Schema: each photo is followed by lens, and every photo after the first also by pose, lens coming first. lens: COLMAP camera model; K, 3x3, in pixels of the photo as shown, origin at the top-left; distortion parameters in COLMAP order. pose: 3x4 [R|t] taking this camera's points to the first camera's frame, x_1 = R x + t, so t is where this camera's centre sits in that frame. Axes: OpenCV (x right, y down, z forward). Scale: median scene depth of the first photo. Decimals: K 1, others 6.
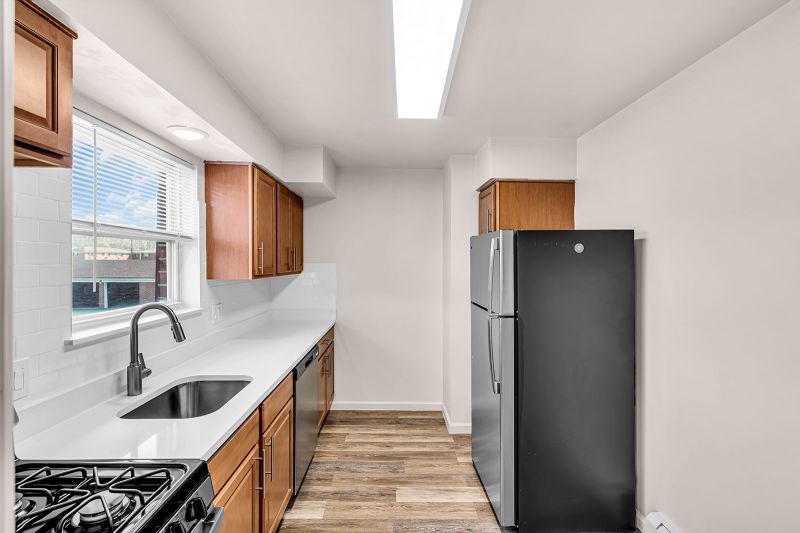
lens RADIAL K [[366.4, 0, 400.6], [0, 366.4, 264.7], [0, 0, 1]] dist [-0.003847, 0.000706]
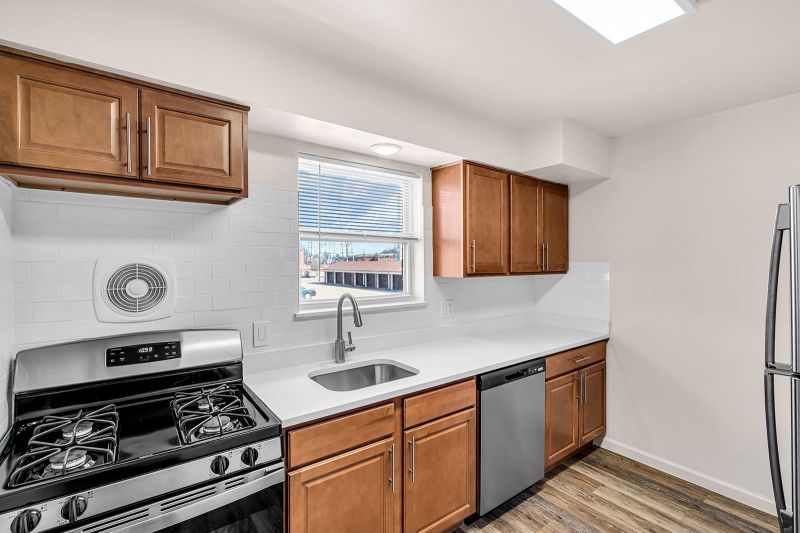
lens RADIAL K [[366.4, 0, 400.4], [0, 366.4, 265.3], [0, 0, 1]] dist [-0.003847, 0.000706]
pose [[0.576758, 0.005894, -0.816894, 0.301089], [-0.003000, 0.999983, 0.005097, 0.002003], [0.816909, -0.000489, 0.576766, 0.280591]]
